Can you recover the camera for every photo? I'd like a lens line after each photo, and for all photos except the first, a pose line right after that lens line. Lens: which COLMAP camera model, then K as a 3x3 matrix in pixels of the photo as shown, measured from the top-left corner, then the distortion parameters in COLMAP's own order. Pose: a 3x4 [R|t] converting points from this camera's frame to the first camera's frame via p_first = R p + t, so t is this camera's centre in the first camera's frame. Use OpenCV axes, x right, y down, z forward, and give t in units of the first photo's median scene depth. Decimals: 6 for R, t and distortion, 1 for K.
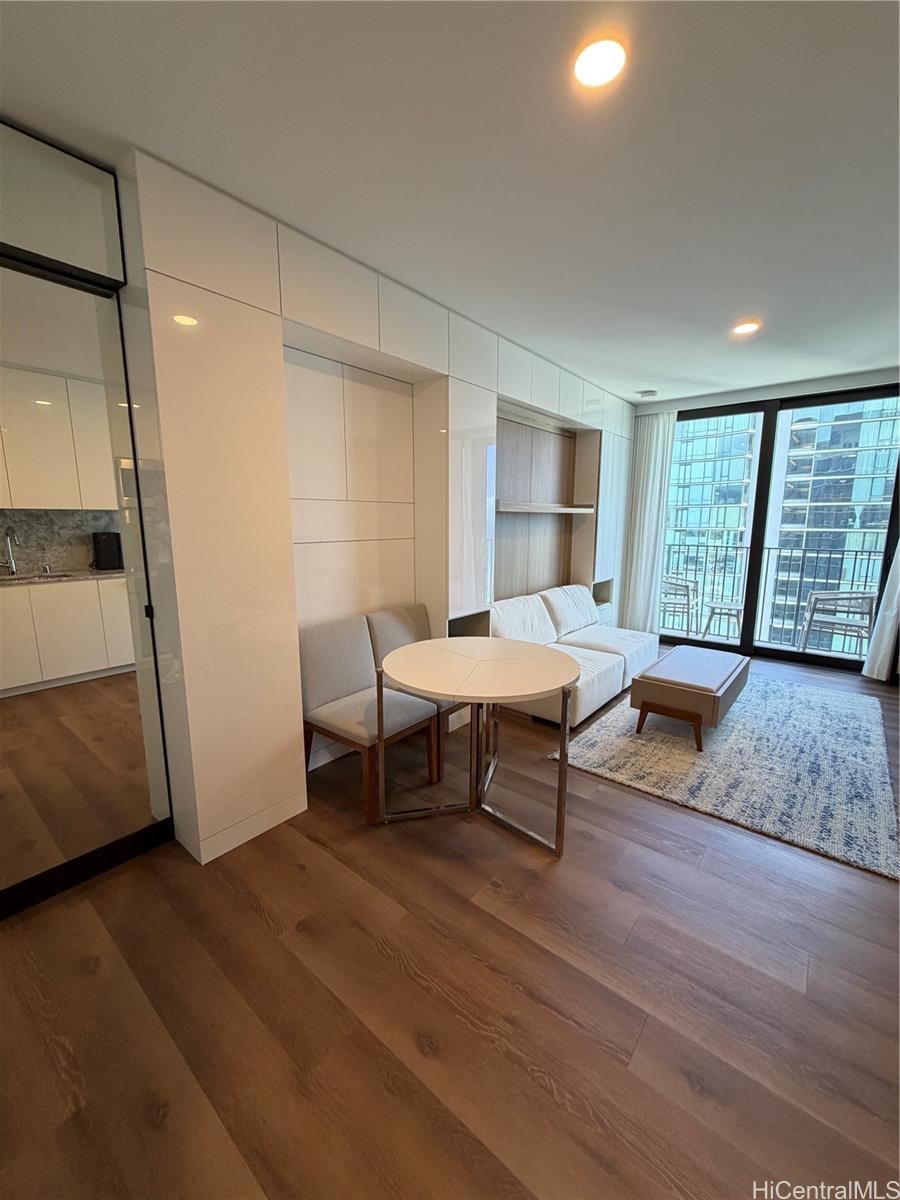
lens RADIAL K [[477.4, 0, 449.4], [0, 477.4, 598.0], [0, 0, 1]] dist [-0.000758, -0.000124]
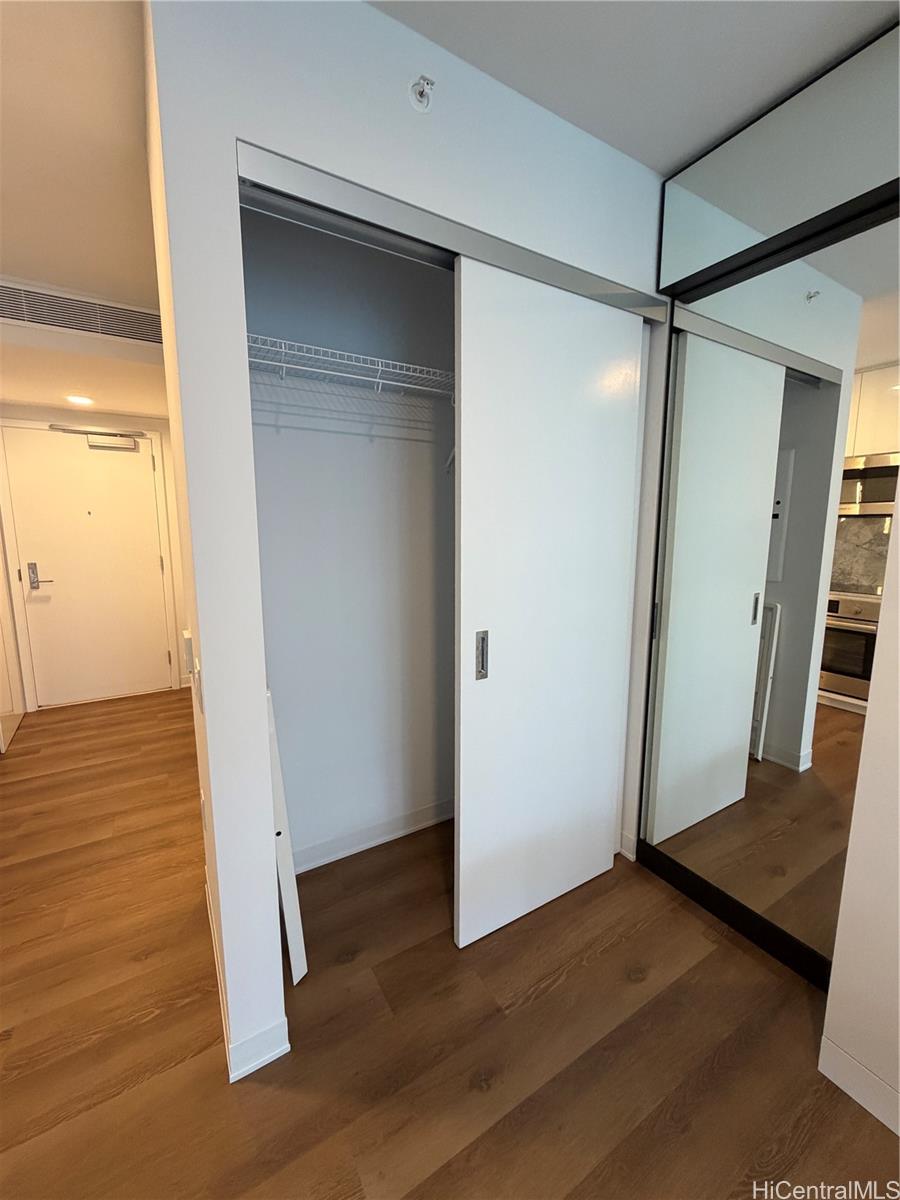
lens RADIAL K [[477.4, 0, 449.4], [0, 477.4, 598.0], [0, 0, 1]] dist [-0.000758, -0.000124]
pose [[-0.330965, 0.138125, -0.933479, 0.118618], [-0.155767, 0.967662, 0.198410, -0.077573], [0.930698, 0.211072, -0.298747, 0.453936]]
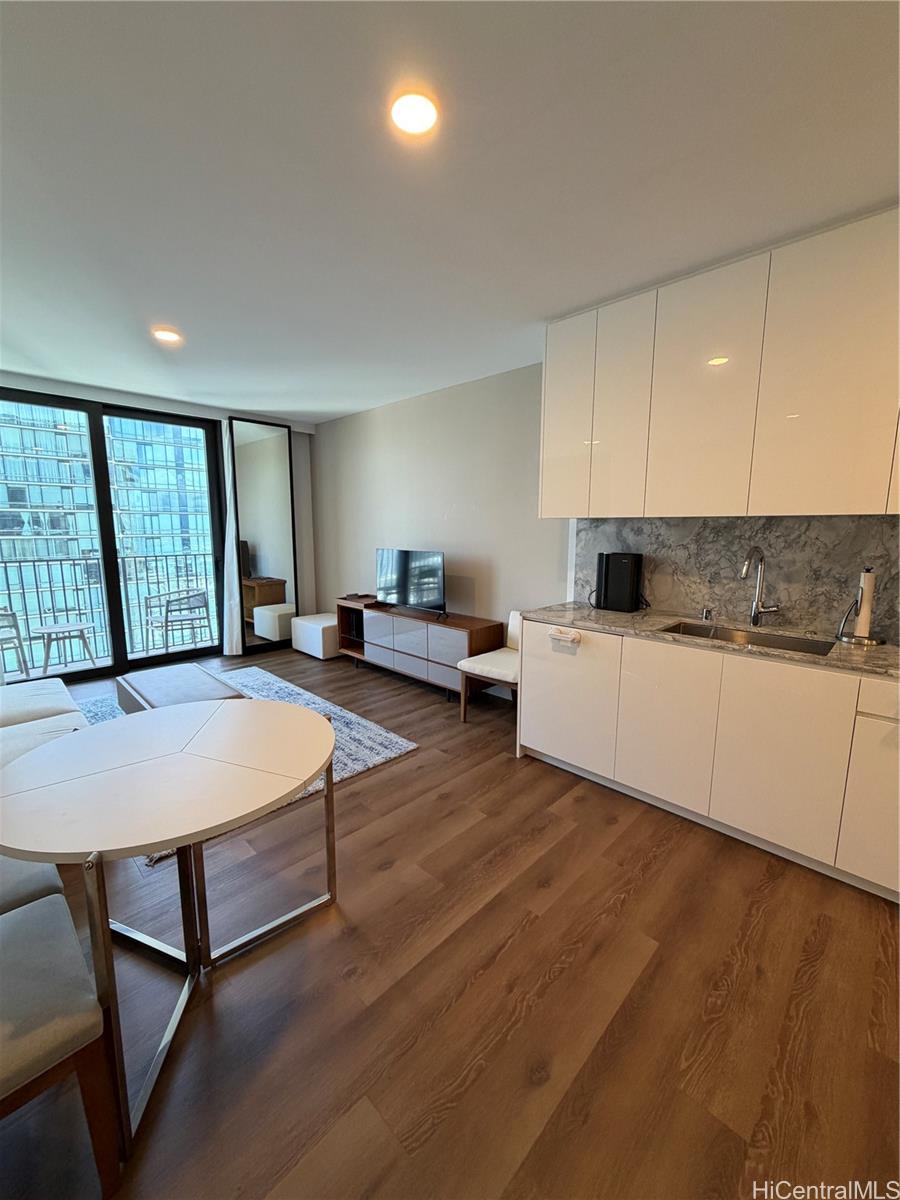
lens RADIAL K [[477.4, 0, 449.4], [0, 477.4, 598.0], [0, 0, 1]] dist [-0.000758, -0.000124]
pose [[0.083363, -0.147585, 0.985530, -0.439865], [0.160940, 0.977983, 0.132841, -0.085333], [-0.983437, 0.147537, 0.105280, 0.468578]]
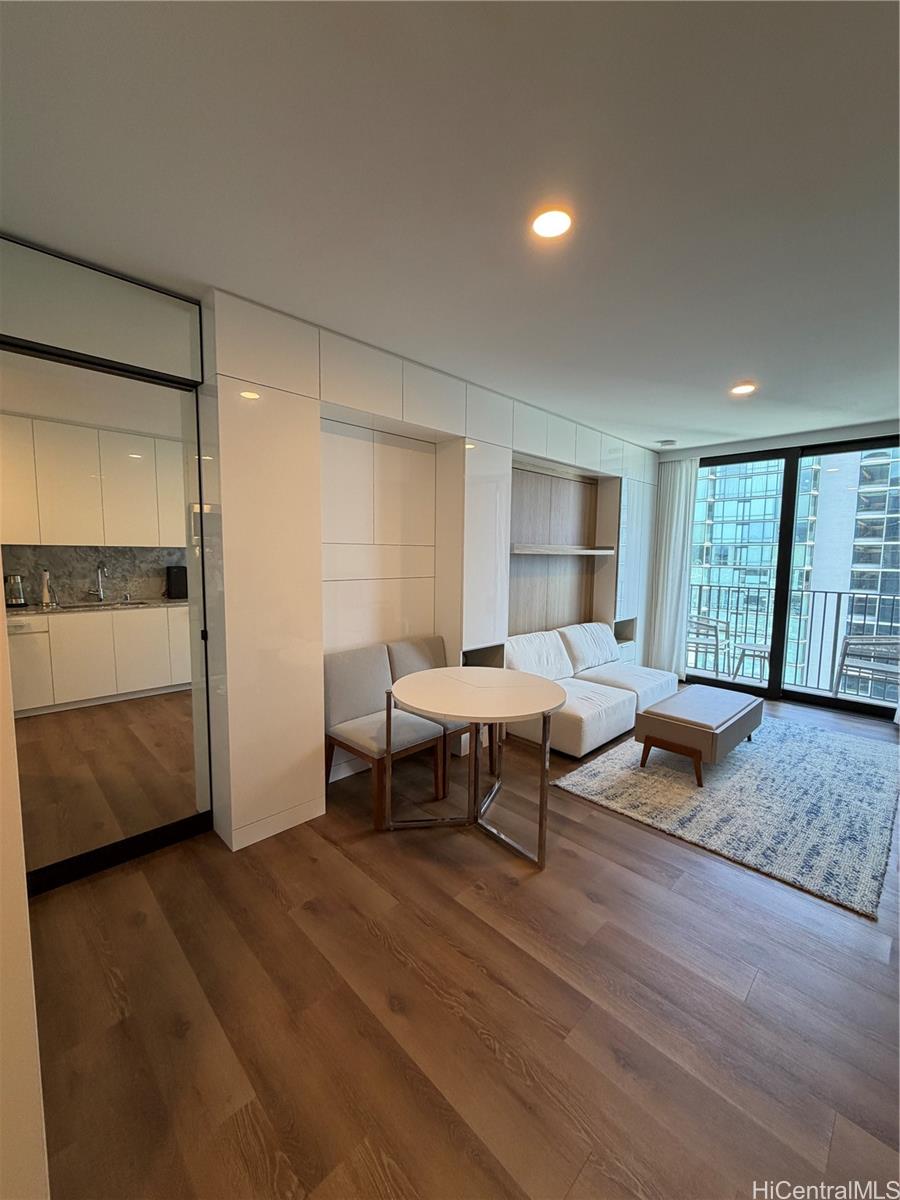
lens RADIAL K [[477.4, 0, 449.4], [0, 477.4, 598.0], [0, 0, 1]] dist [-0.000758, -0.000124]
pose [[0.994452, 0.020756, -0.103126, 0.093555], [-0.028049, 0.997168, -0.069784, 0.000911], [0.101385, 0.072289, 0.992217, -0.123407]]
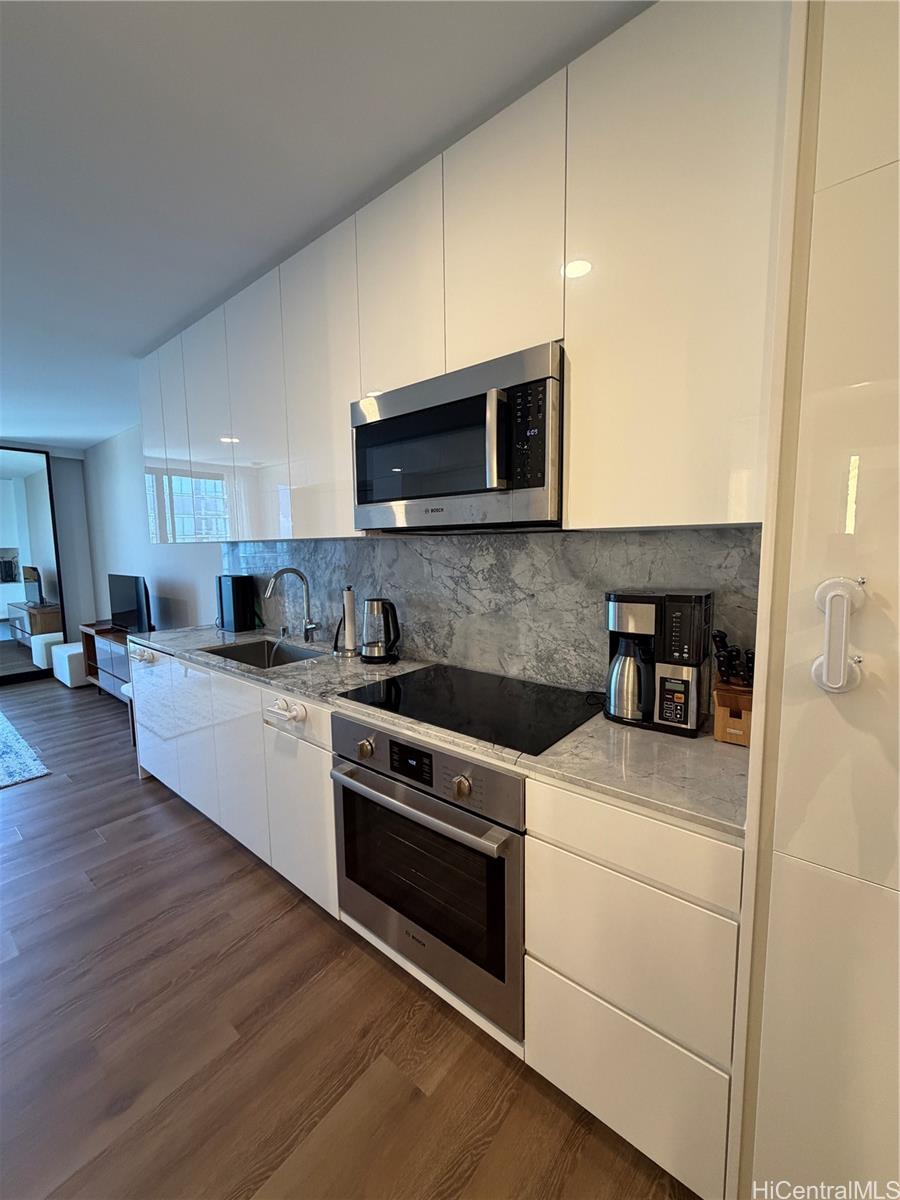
lens RADIAL K [[487.0, 0, 427.1], [0, 487.0, 598.1], [0, 0, 1]] dist [0.027225, 0.000168]
pose [[0.033715, -0.105917, 0.993803, -0.474178], [0.178837, 0.978959, 0.098267, 0.046863], [-0.983301, 0.174415, 0.051947, -0.351770]]
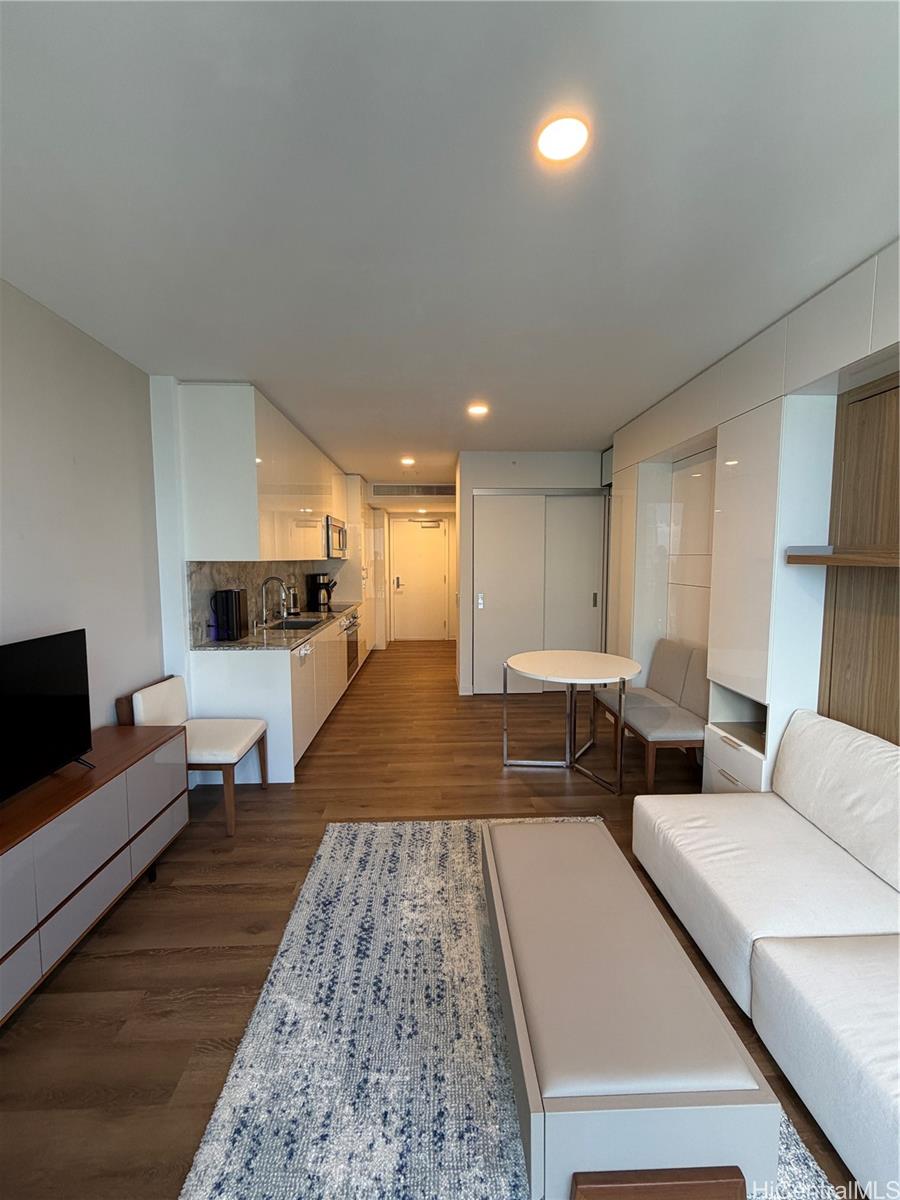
lens RADIAL K [[477.4, 0, 449.4], [0, 477.4, 598.0], [0, 0, 1]] dist [-0.000758, -0.000124]
pose [[-0.746094, 0.061534, -0.662992, 1.154336], [-0.103589, 0.972869, 0.206869, -0.291002], [0.657734, 0.223022, -0.719477, 1.538032]]
